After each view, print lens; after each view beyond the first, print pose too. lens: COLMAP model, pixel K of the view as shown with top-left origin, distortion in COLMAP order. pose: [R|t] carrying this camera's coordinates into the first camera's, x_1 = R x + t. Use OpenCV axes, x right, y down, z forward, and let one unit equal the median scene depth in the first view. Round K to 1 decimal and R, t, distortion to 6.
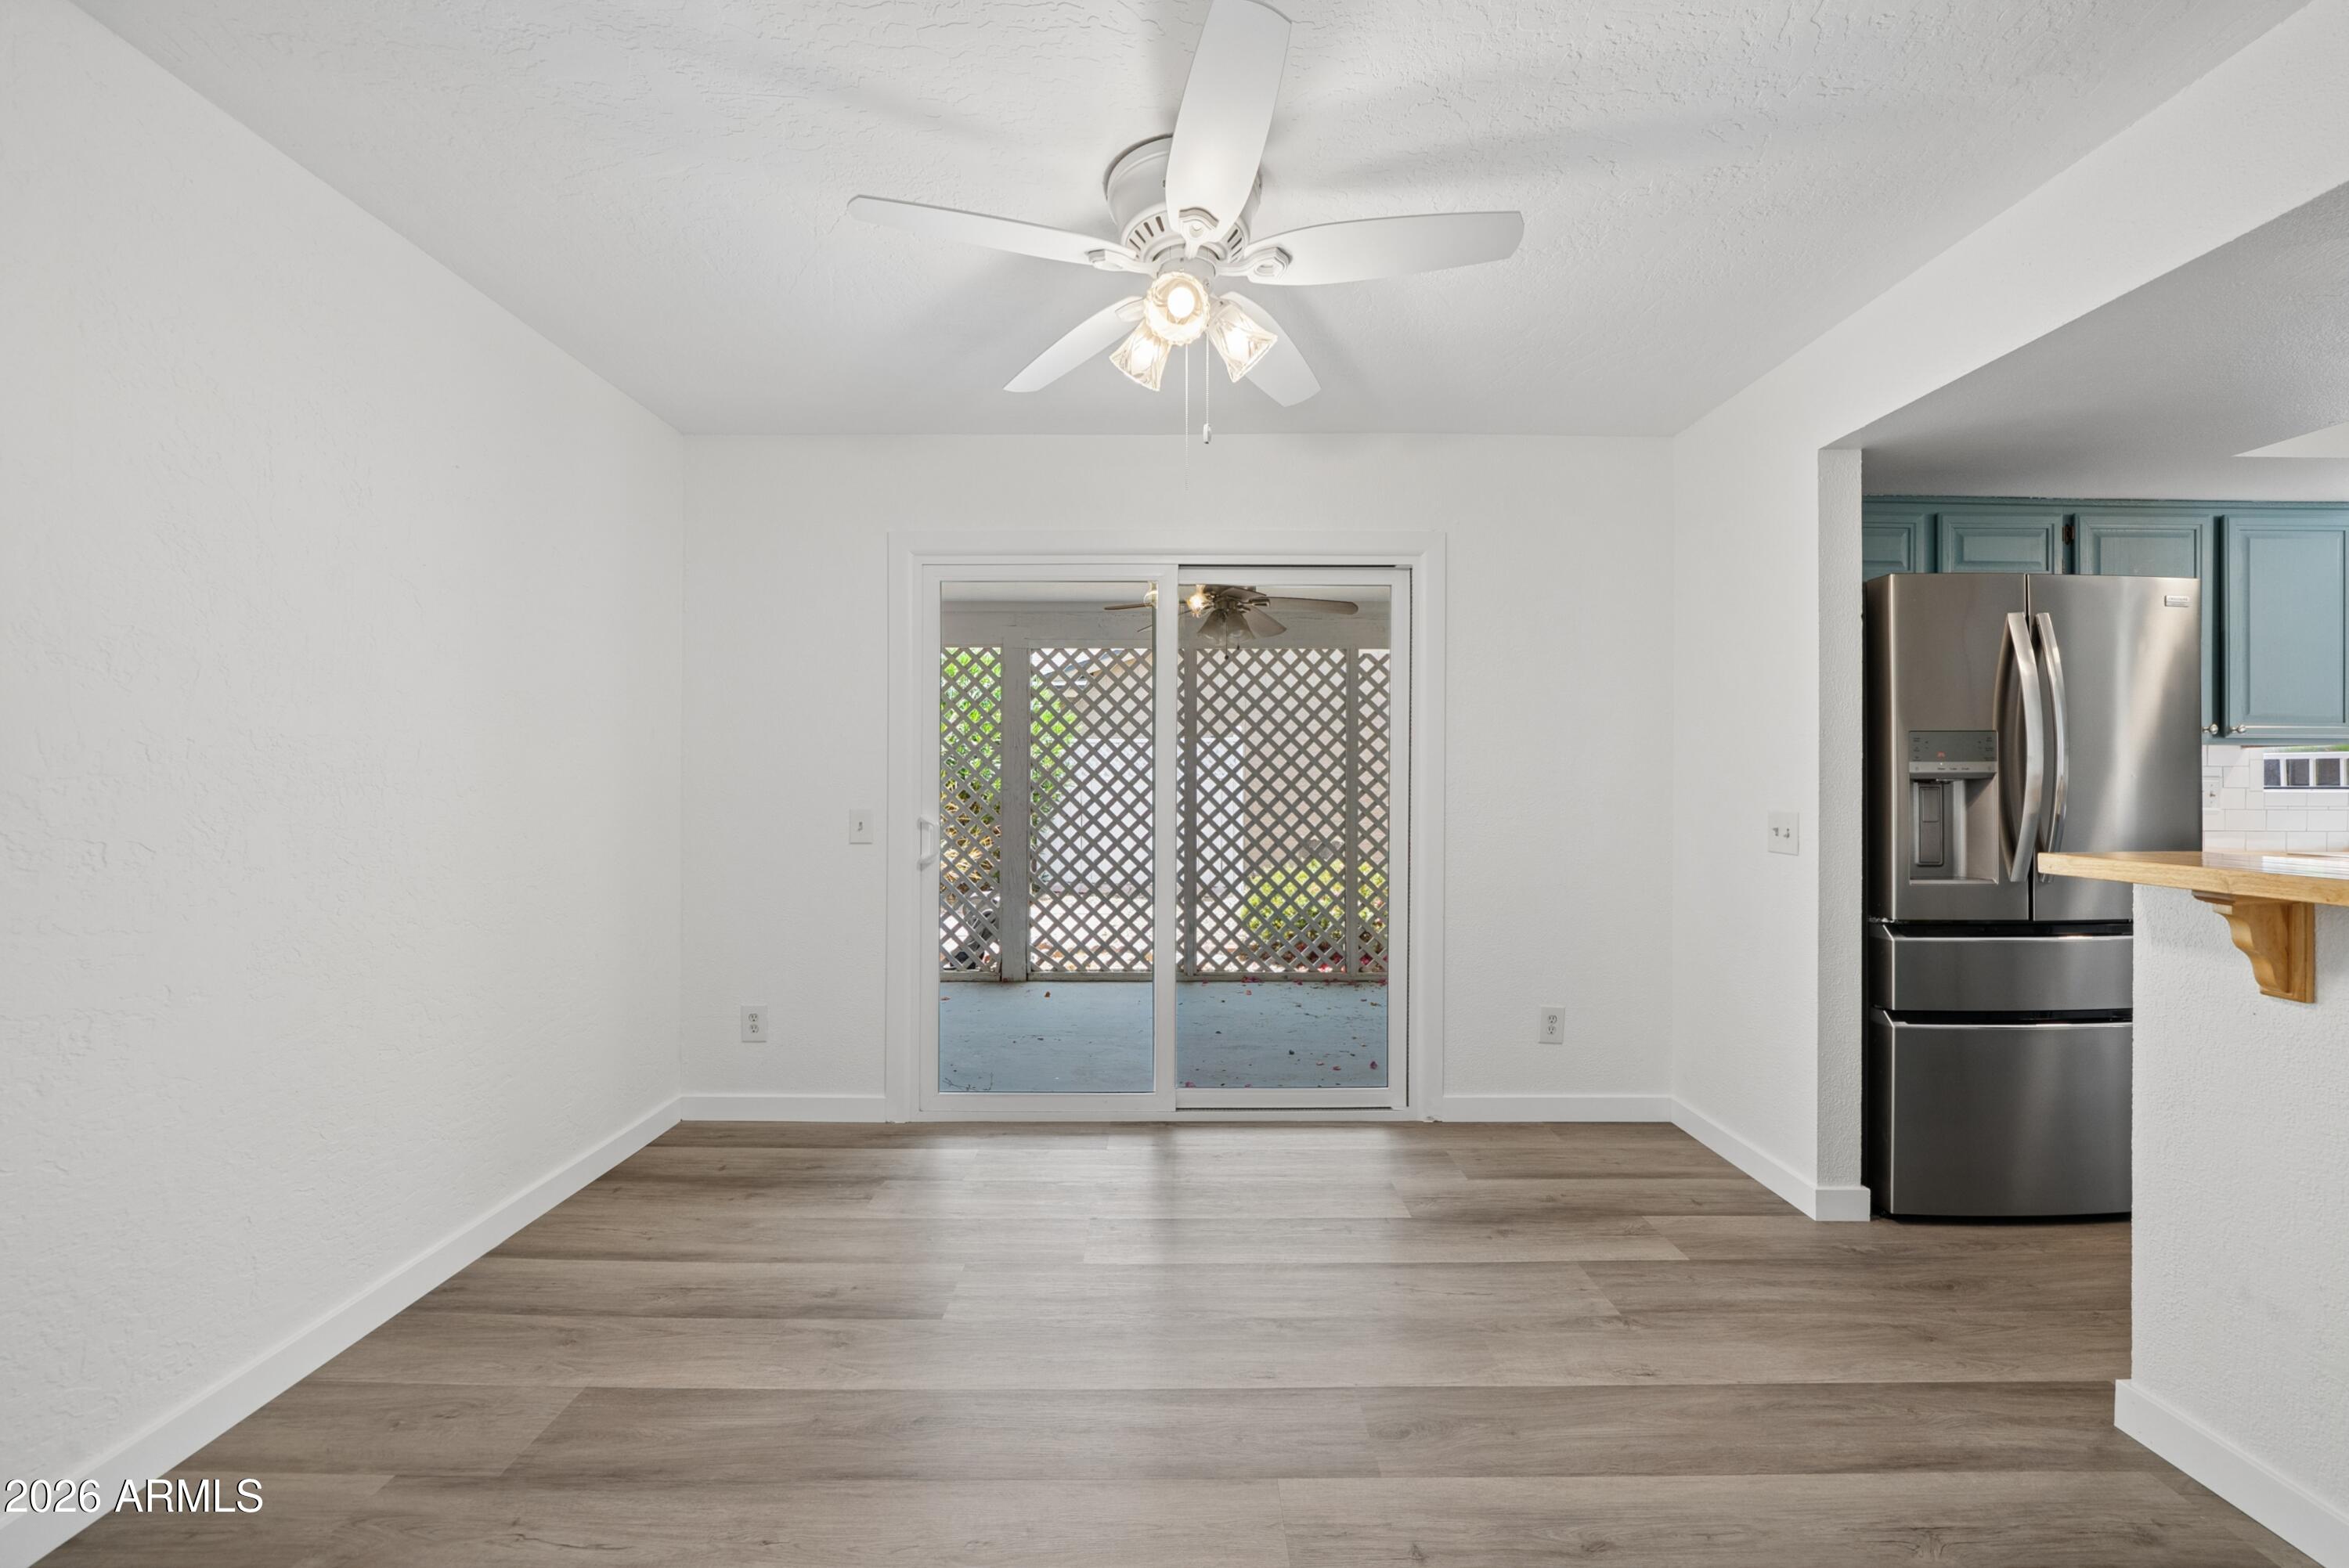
lens RADIAL K [[889.1, 0, 1170.5], [0, 889.1, 792.4], [0, 0, 1]] dist [-0.011438, 0.000129]
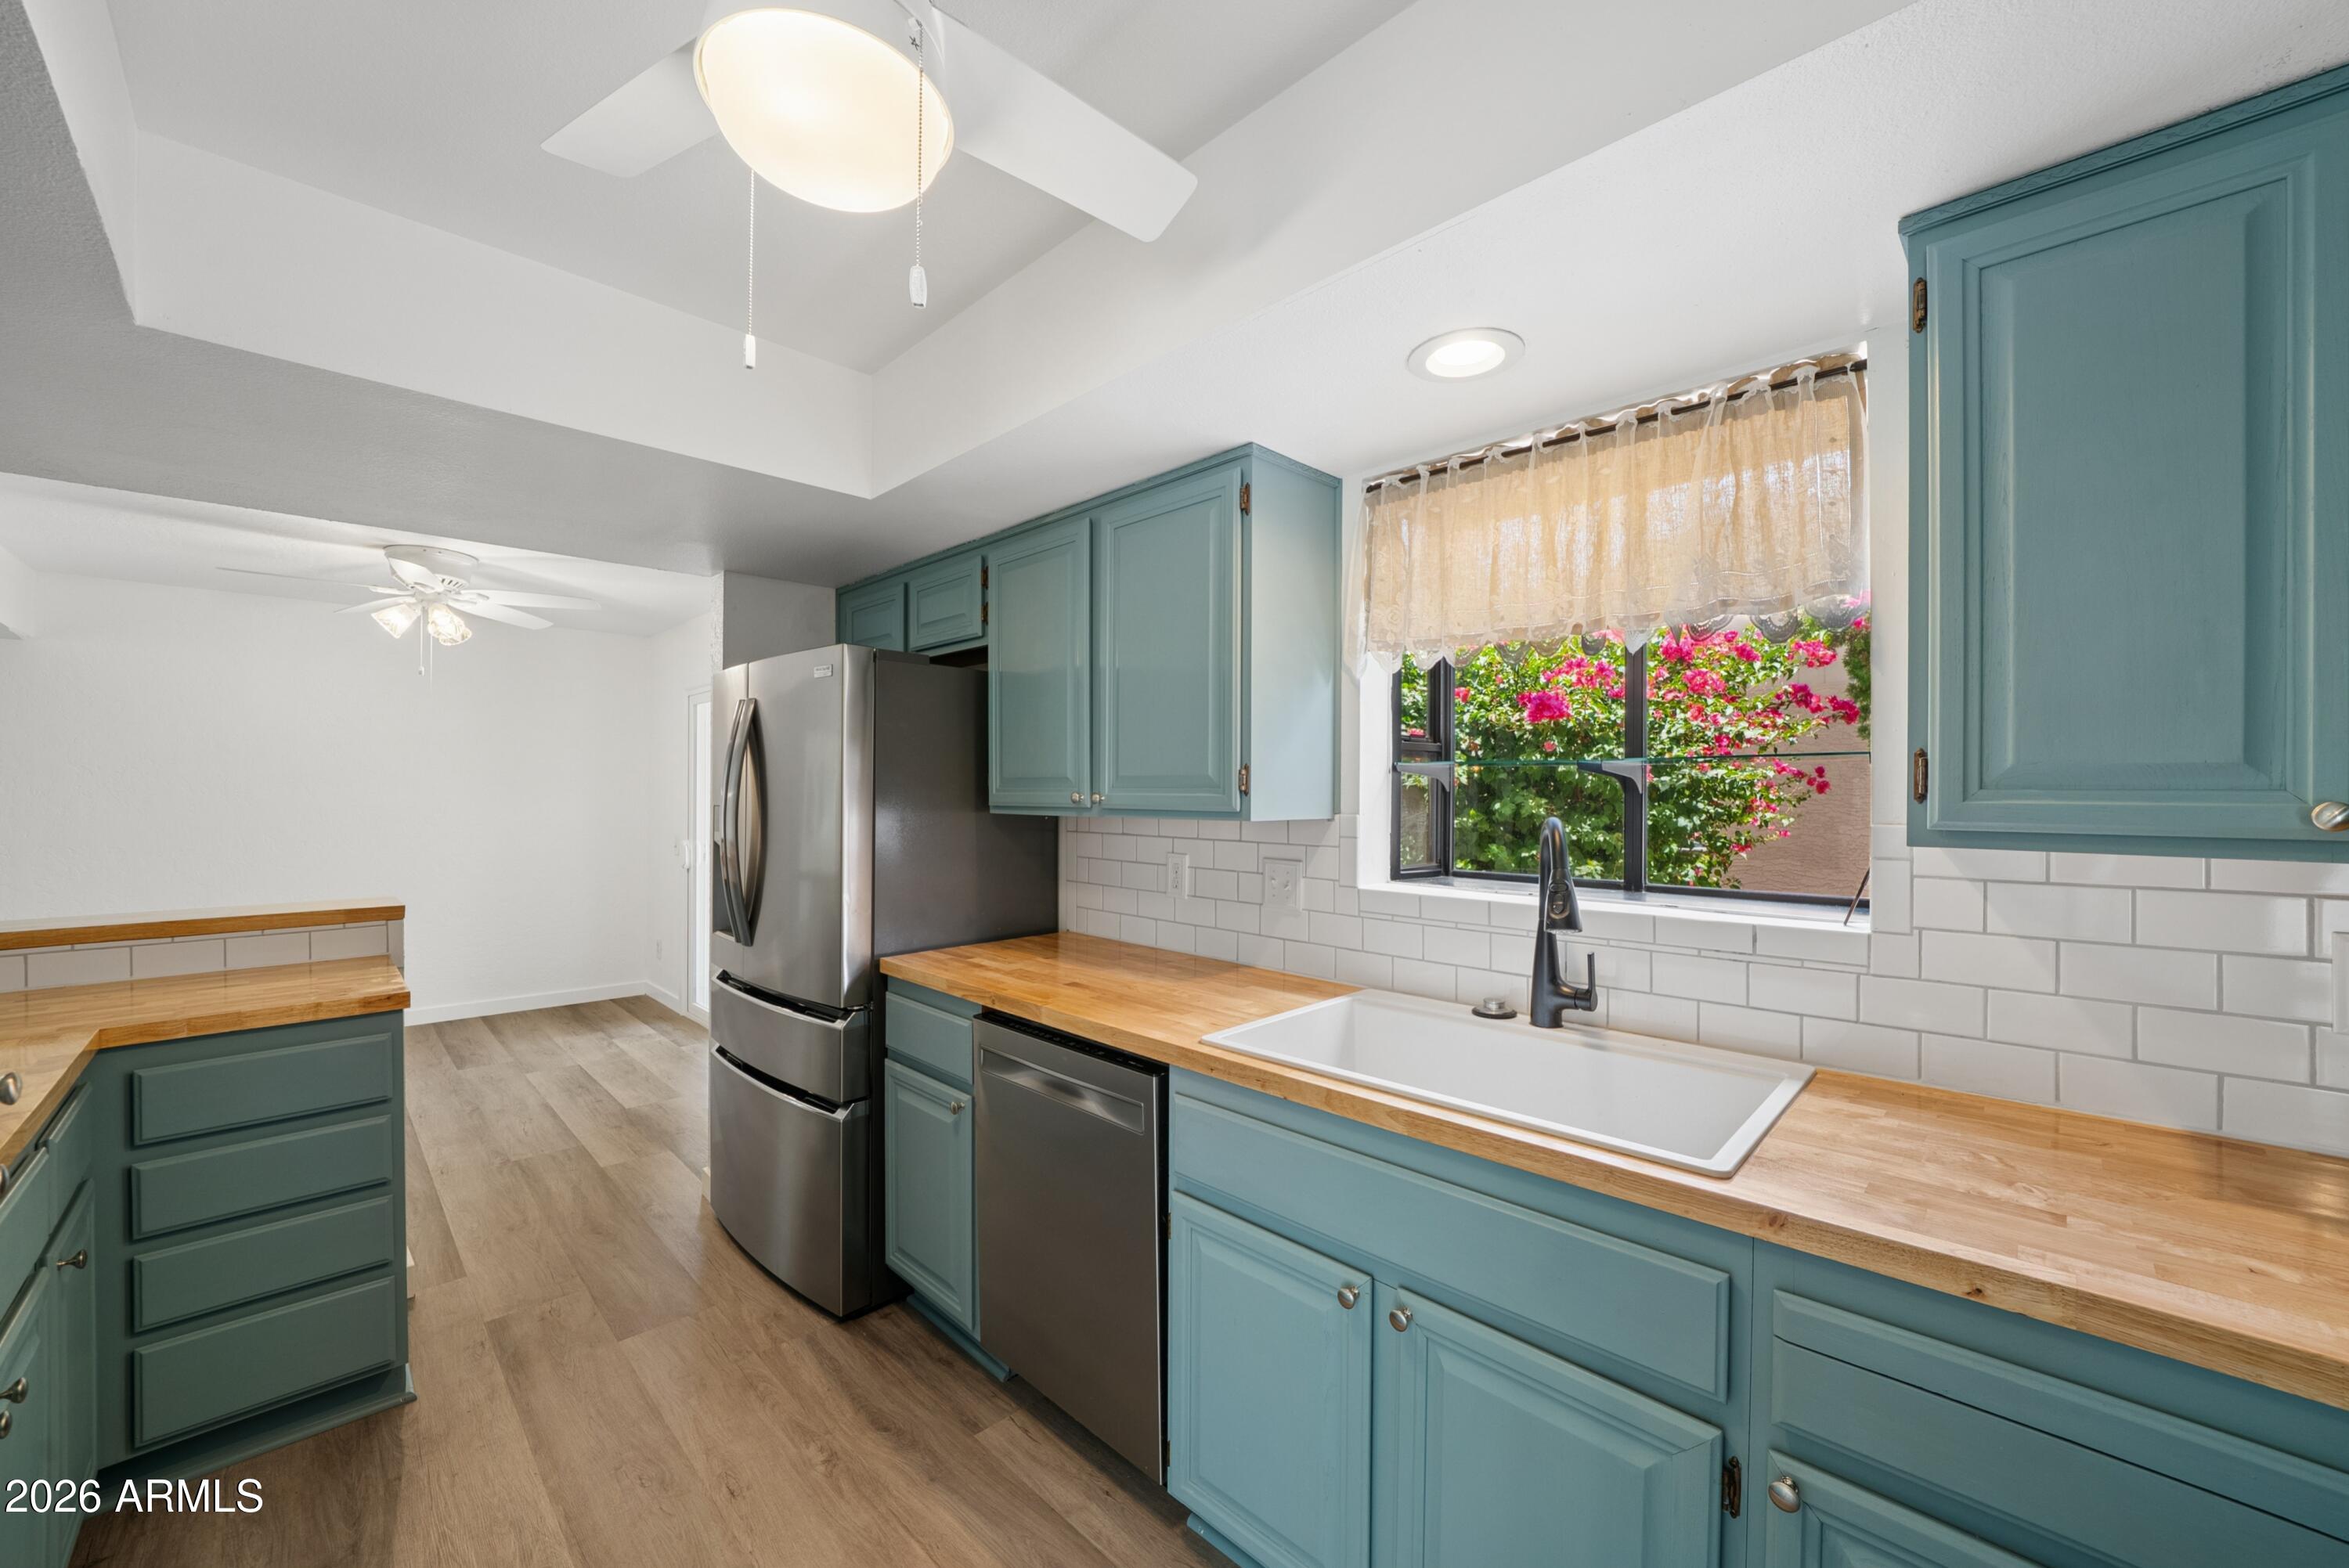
lens RADIAL K [[889.1, 0, 1170.5], [0, 889.1, 792.4], [0, 0, 1]] dist [-0.011438, 0.000129]
pose [[0.705587, 0.004691, -0.708608, 2.514348], [-0.013509, 0.999885, -0.006831, -0.105606], [0.708494, 0.014392, 0.705570, 0.685510]]
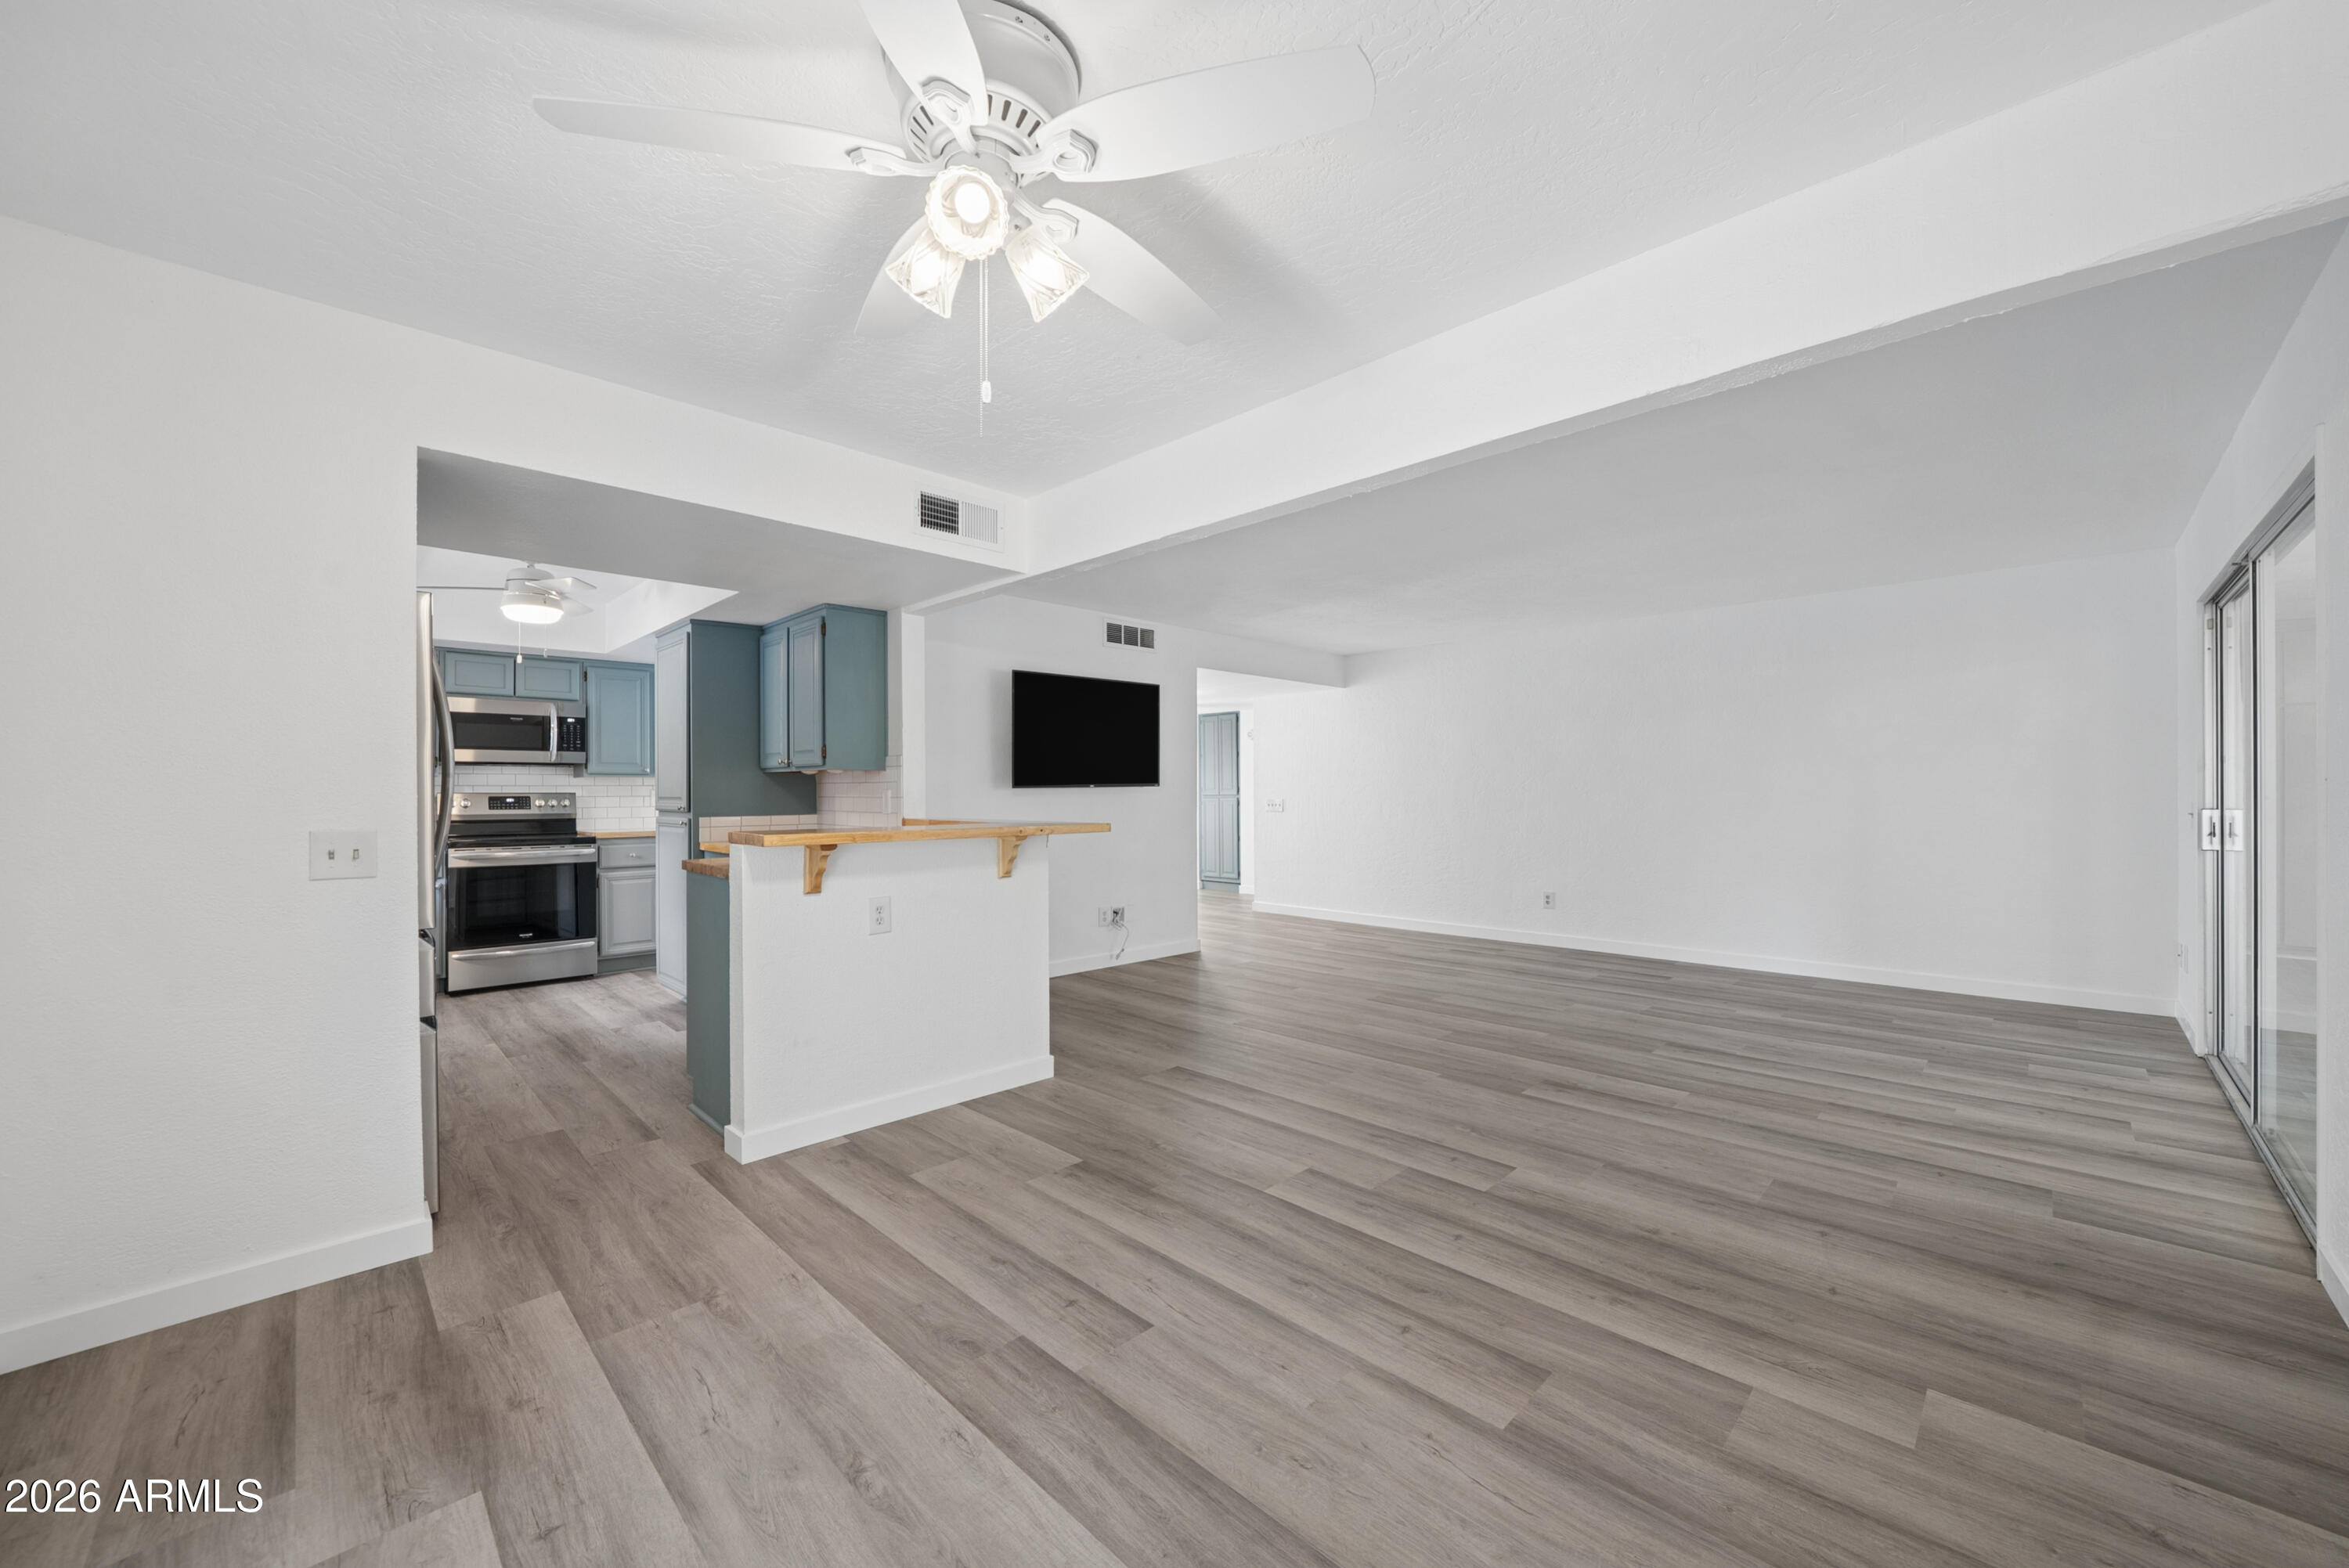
lens RADIAL K [[889.1, 0, 1170.5], [0, 889.1, 792.4], [0, 0, 1]] dist [-0.011438, 0.000129]
pose [[-0.704513, 0.005661, 0.709668, -0.624694], [0.016953, 0.999817, 0.008854, -0.014580], [-0.709488, 0.018269, -0.704481, 1.310519]]
